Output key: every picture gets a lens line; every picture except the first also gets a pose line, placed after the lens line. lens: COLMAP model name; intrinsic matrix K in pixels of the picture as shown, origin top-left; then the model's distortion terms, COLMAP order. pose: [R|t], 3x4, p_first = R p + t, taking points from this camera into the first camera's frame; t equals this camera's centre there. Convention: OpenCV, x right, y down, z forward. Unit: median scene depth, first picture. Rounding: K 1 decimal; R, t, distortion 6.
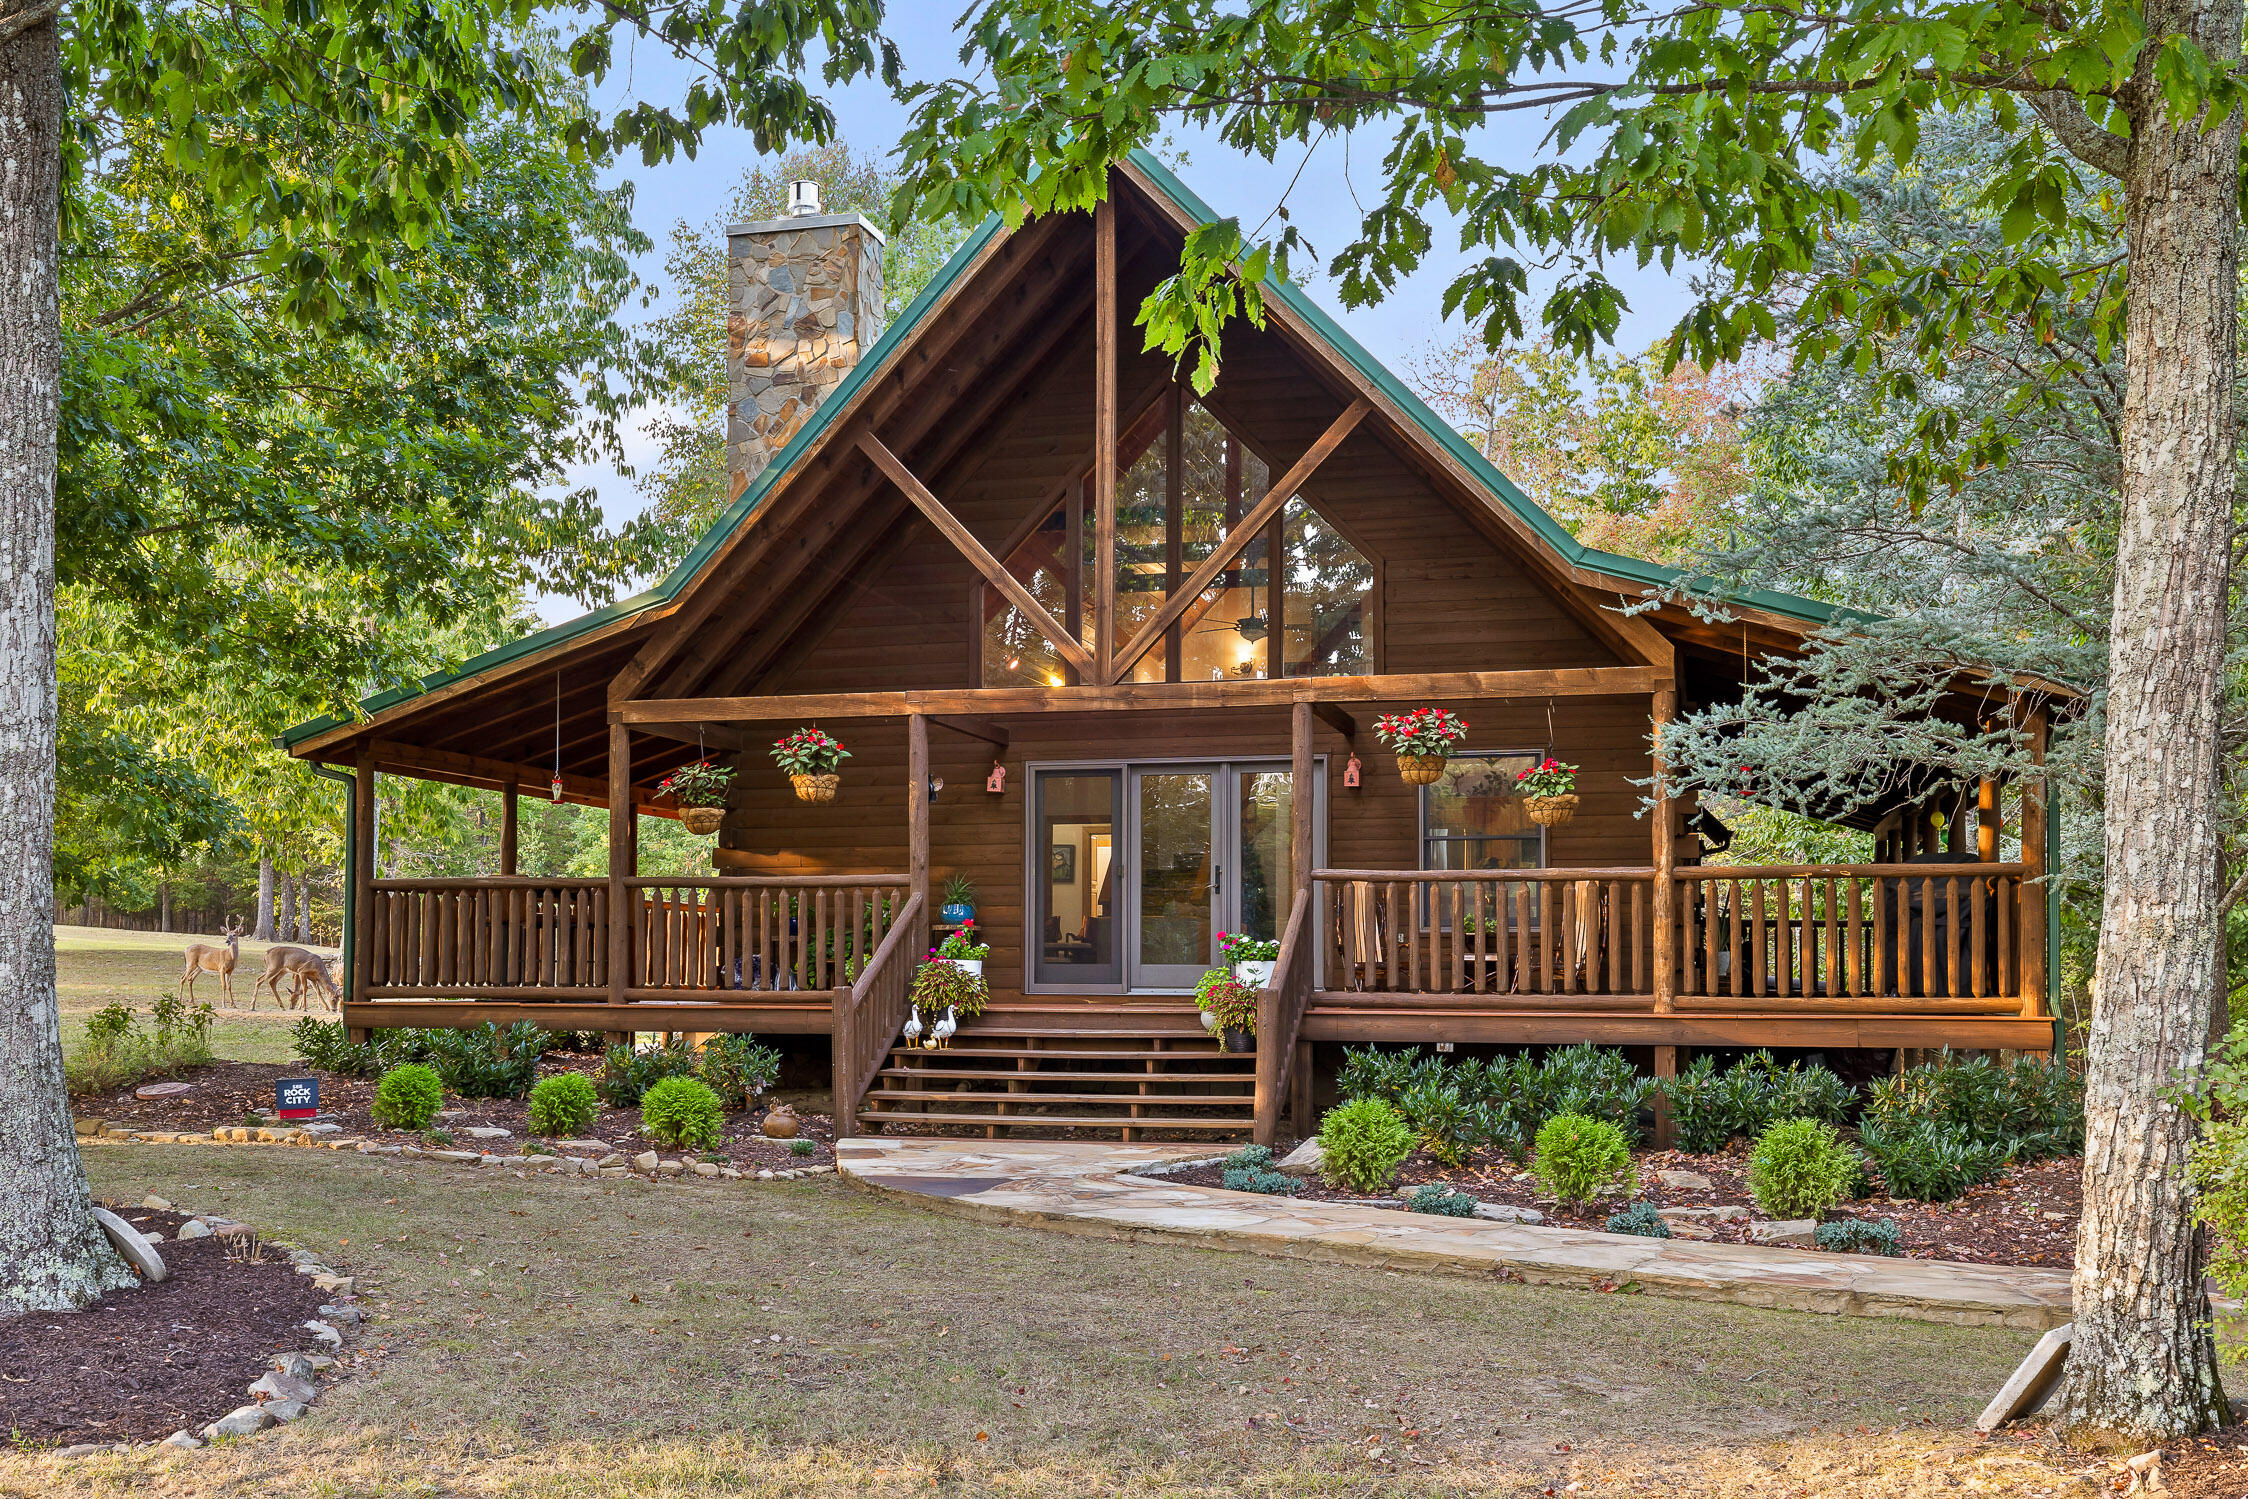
lens RADIAL K [[2197.3, 0, 1124.0], [0, 2197.3, 749.5], [0, 0, 1]] dist [0.007232, -0.007513]
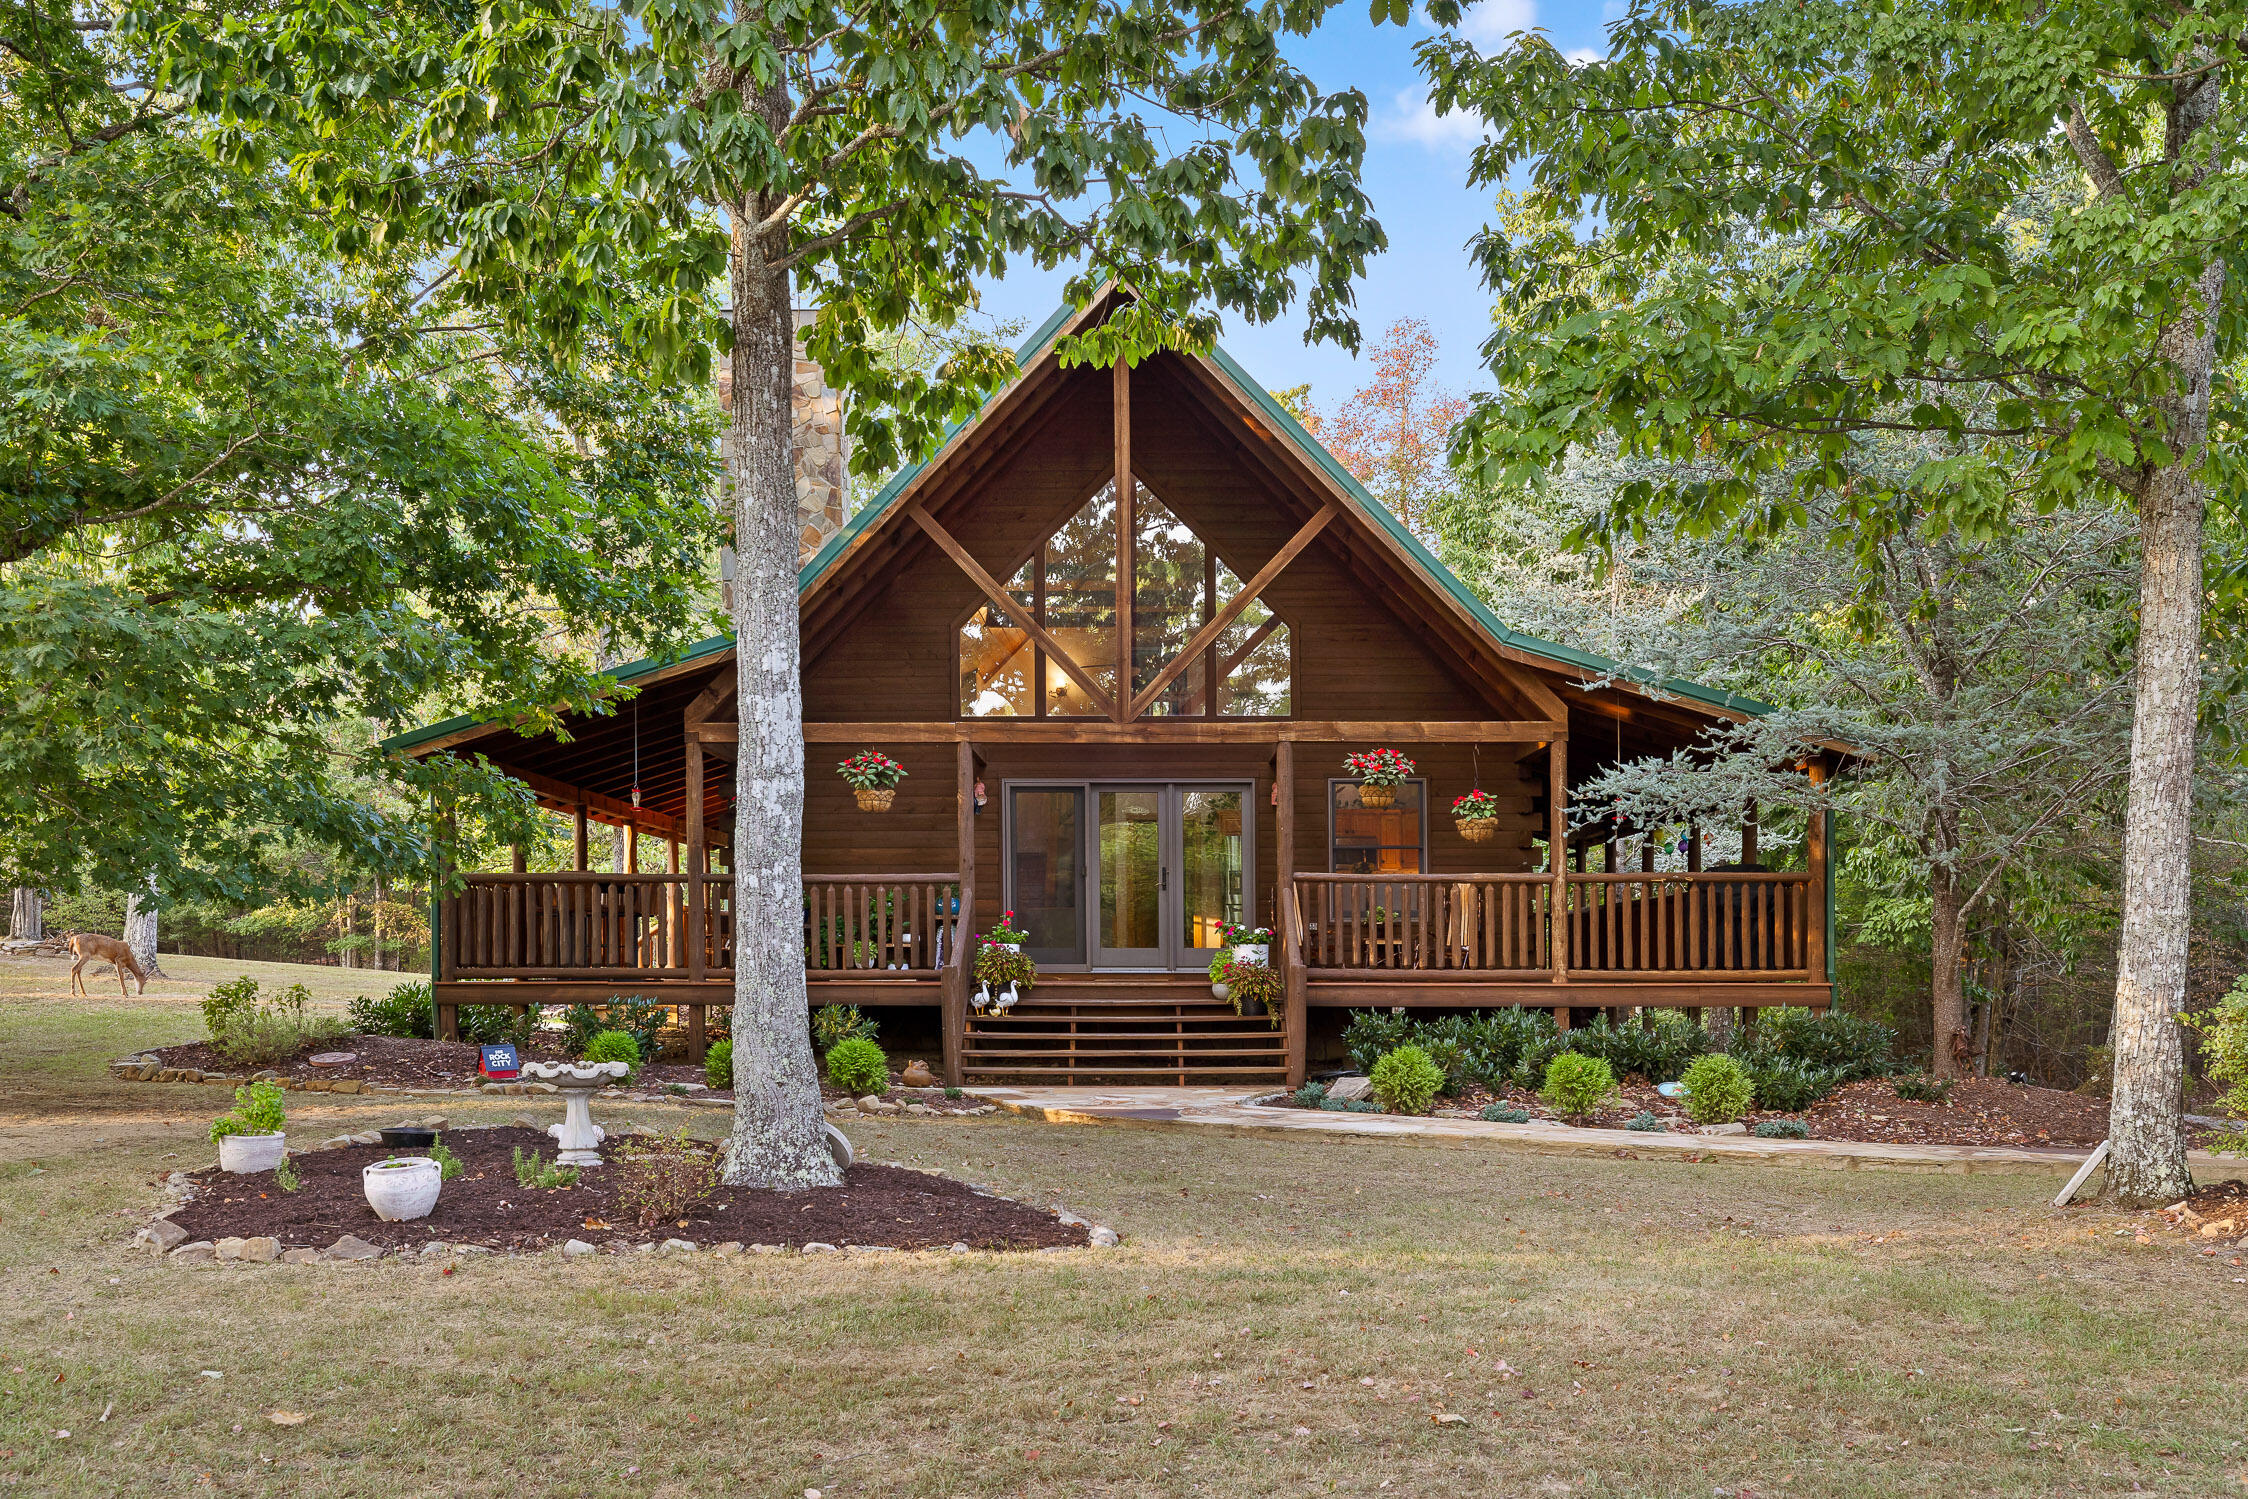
lens RADIAL K [[2262.1, 0, 1124.0], [0, 2262.1, 749.5], [0, 0, 1]] dist [0.001735, 0.007057]
pose [[0.963161, 0.022195, 0.268006, -0.373167], [-0.024180, 0.999699, 0.004109, -0.020508], [-0.267834, -0.010438, 0.963408, -0.245219]]
